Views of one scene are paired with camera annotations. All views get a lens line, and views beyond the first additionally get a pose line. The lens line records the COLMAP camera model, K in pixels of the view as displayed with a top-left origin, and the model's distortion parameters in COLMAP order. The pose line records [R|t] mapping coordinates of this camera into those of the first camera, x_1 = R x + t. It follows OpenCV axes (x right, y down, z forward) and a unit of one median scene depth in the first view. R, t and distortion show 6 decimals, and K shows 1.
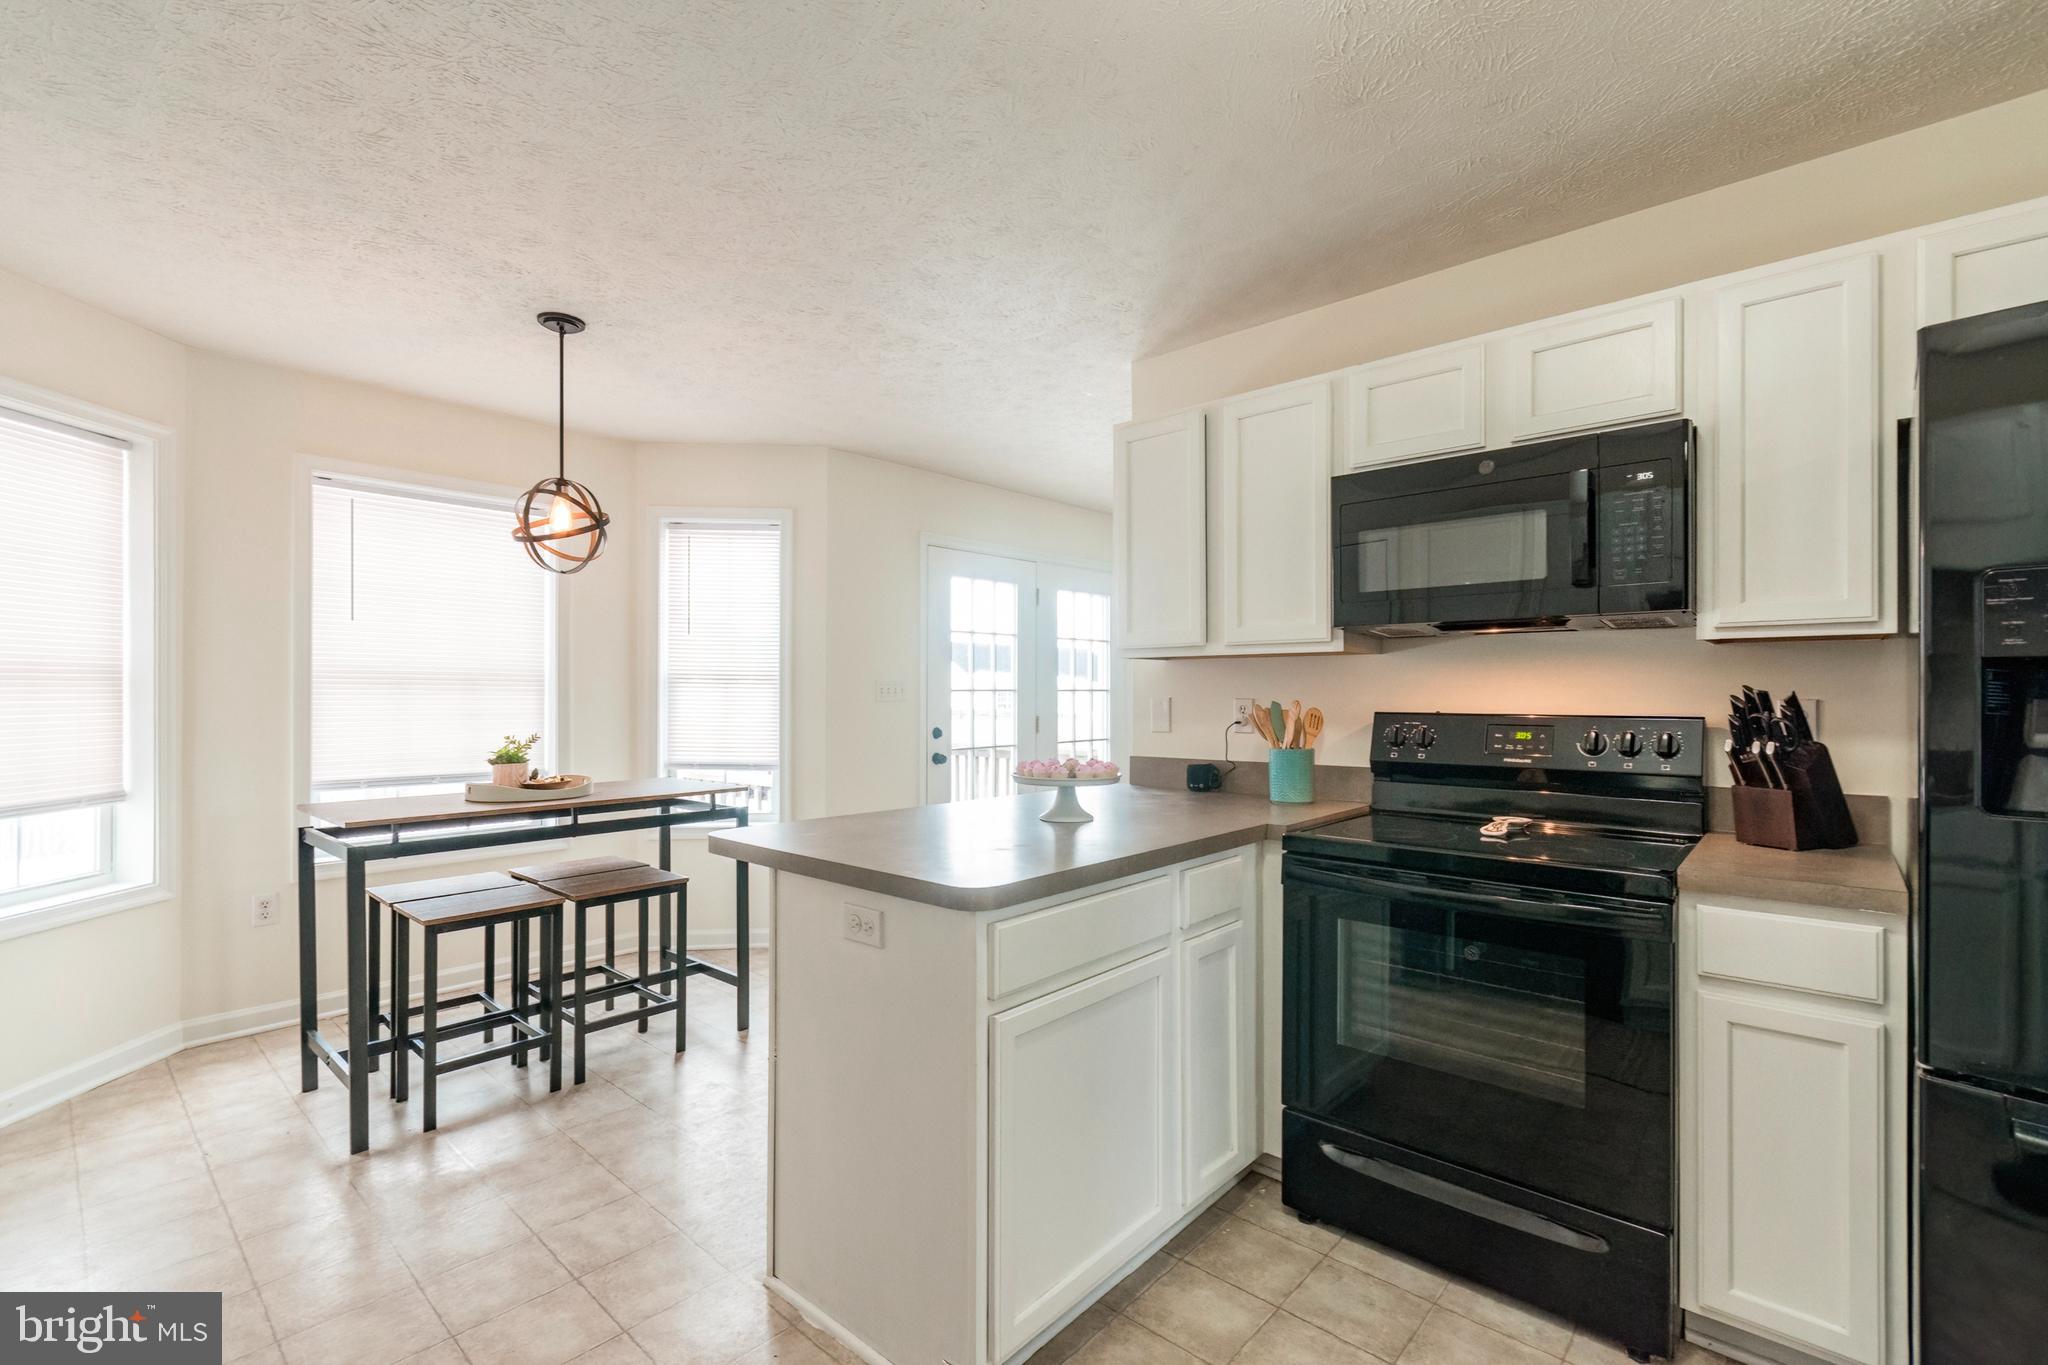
lens RADIAL K [[883.6, 0, 1029.6], [0, 883.6, 689.4], [0, 0, 1]] dist [-0.002483, -0.000504]
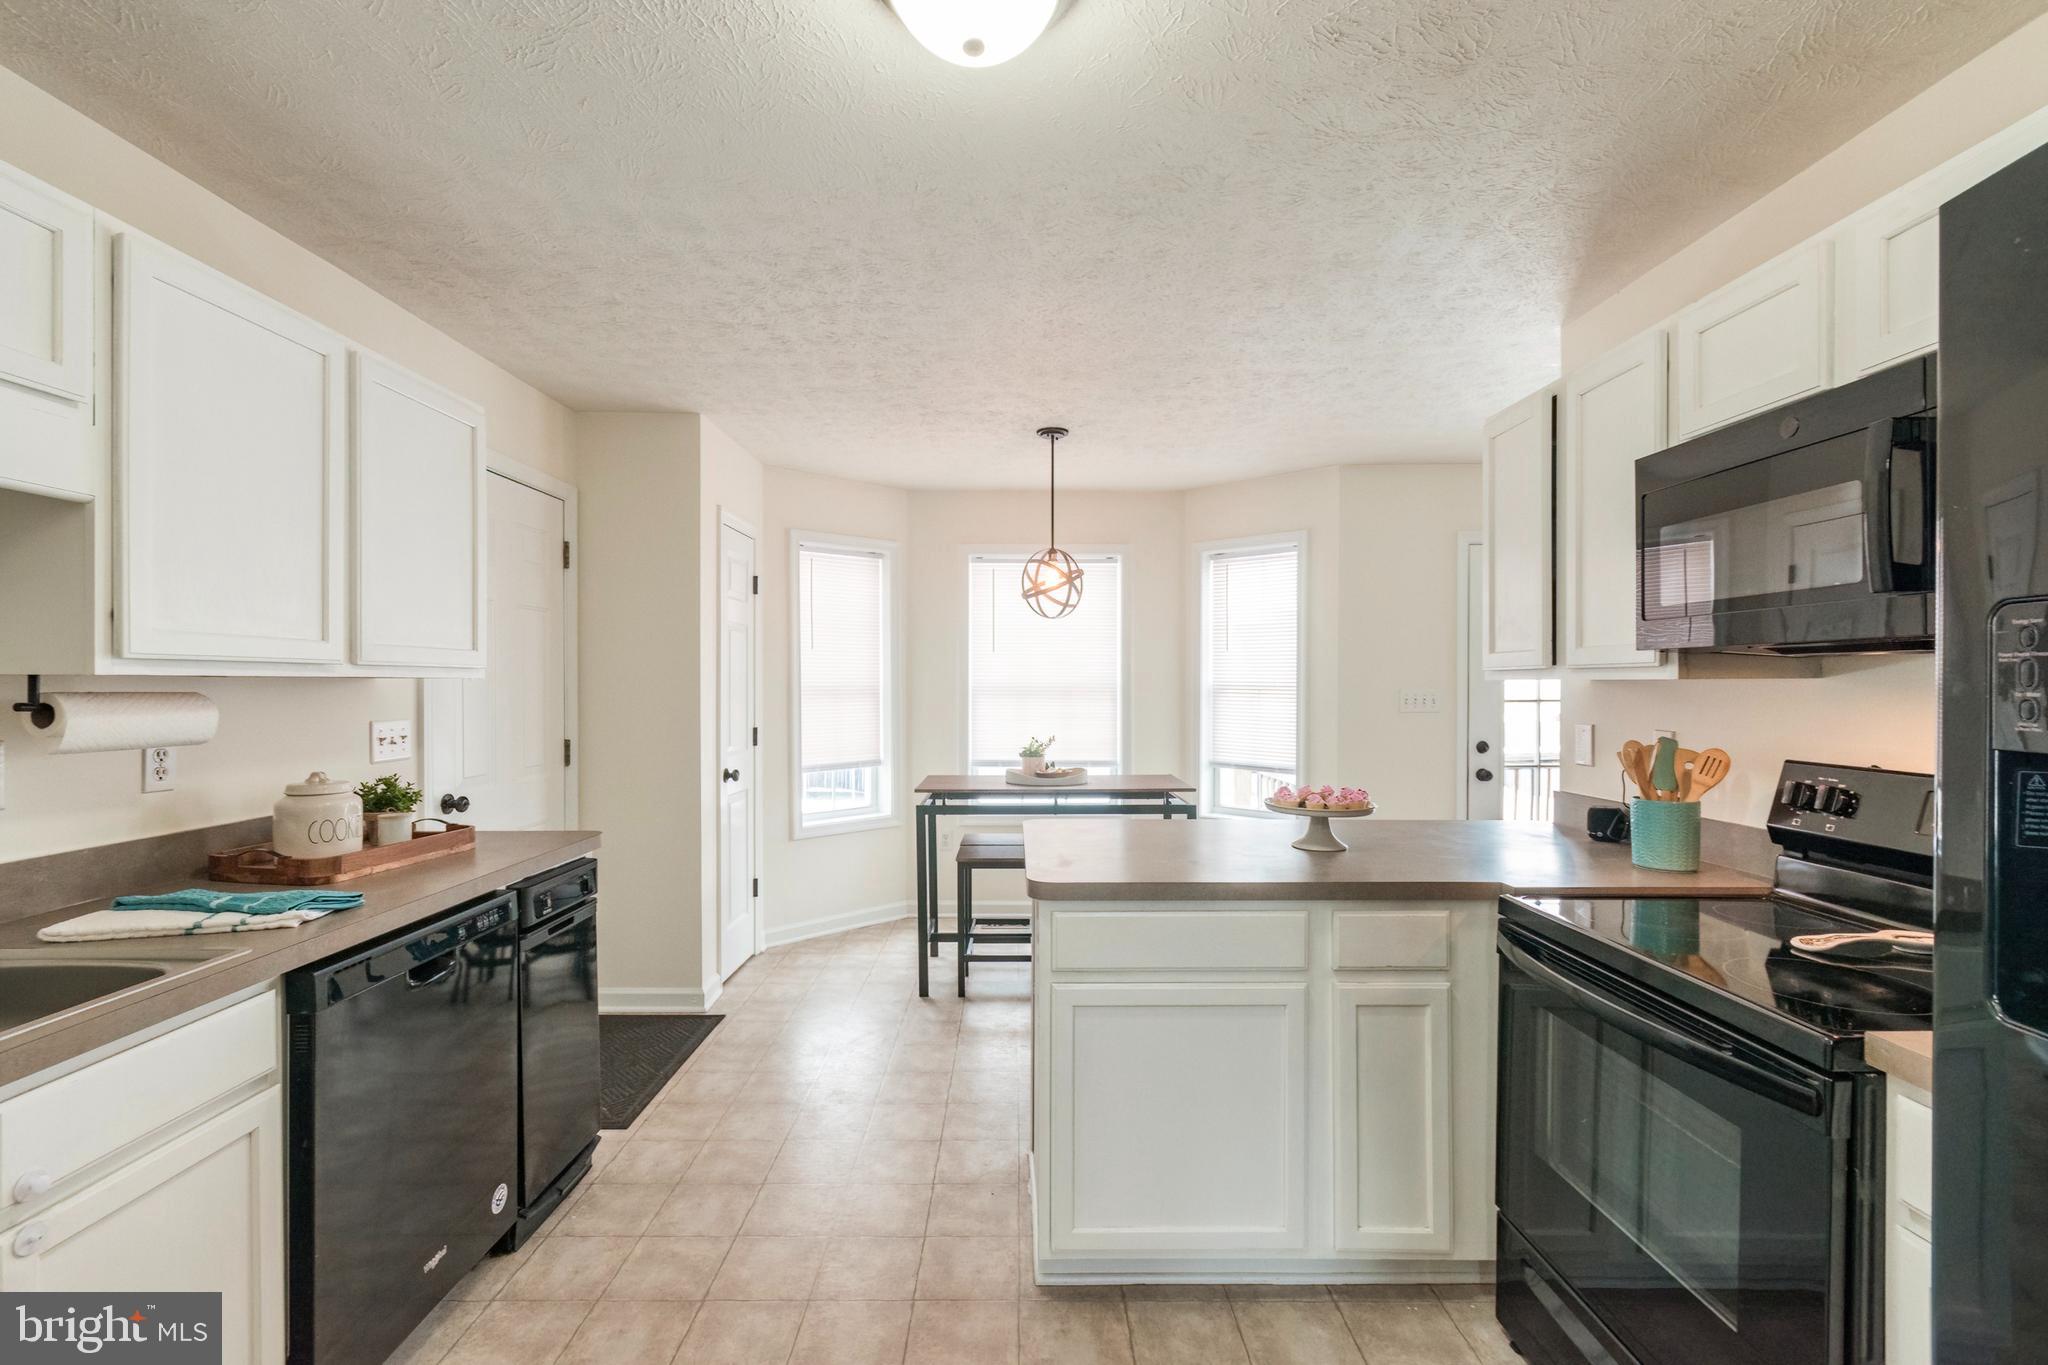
lens RADIAL K [[894.3, 0, 1033.2], [0, 894.3, 692.0], [0, 0, 1]] dist [0.001620, -0.000168]
pose [[0.673134, 0.007160, -0.739486, 0.448620], [0.003367, 0.999913, 0.012746, -0.035817], [0.739513, -0.011070, 0.673052, 0.051069]]
